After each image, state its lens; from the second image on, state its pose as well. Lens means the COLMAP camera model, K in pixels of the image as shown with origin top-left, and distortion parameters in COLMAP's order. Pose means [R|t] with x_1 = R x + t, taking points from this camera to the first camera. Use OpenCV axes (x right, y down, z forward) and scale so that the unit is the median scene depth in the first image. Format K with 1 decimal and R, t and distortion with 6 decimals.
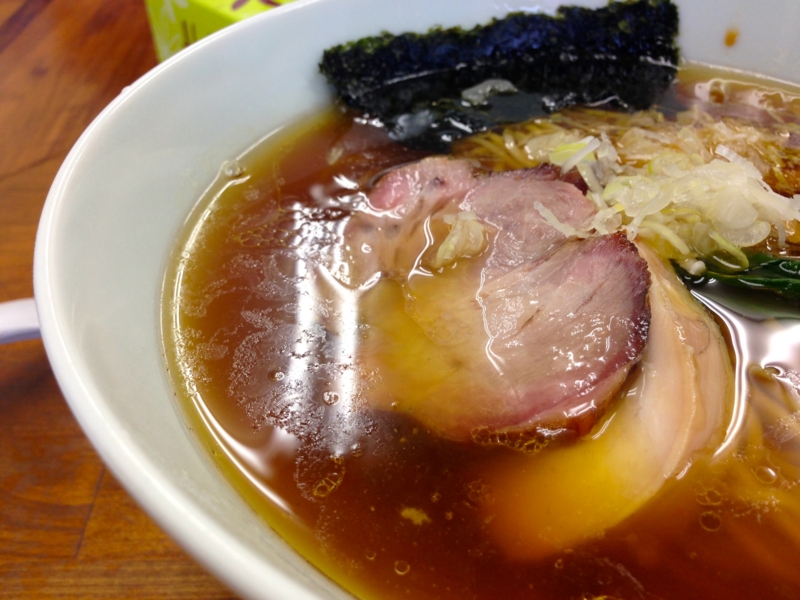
lens RADIAL K [[777.1, 0, 400.0], [0, 777.1, 300.0], [0, 0, 1]] dist [0.073334, -0.245129]
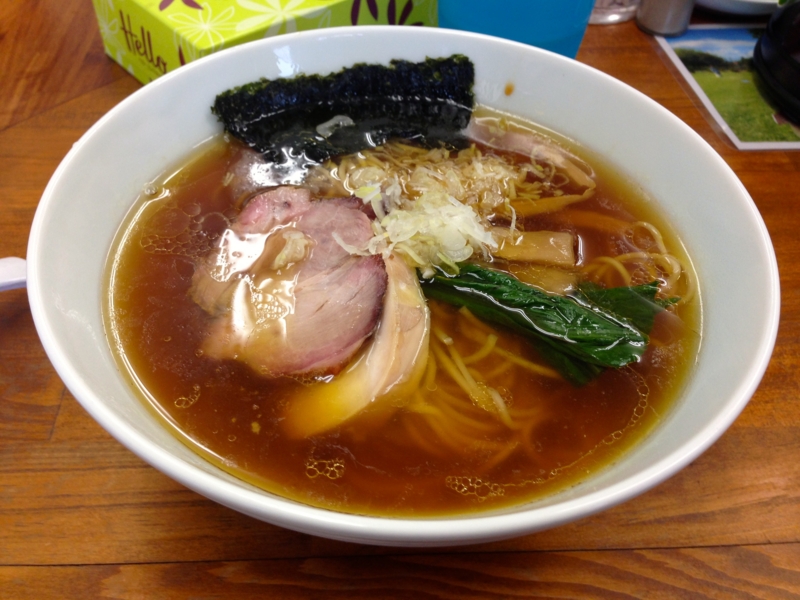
lens RADIAL K [[762.5, 0, 400.0], [0, 762.5, 300.0], [0, 0, 1]] dist [0.106727, -0.228176]
pose [[0.998130, 0.017931, 0.058443, 0.175097], [-0.025540, 0.990898, 0.132172, -0.157875], [-0.055542, -0.133418, 0.989502, -0.498538]]
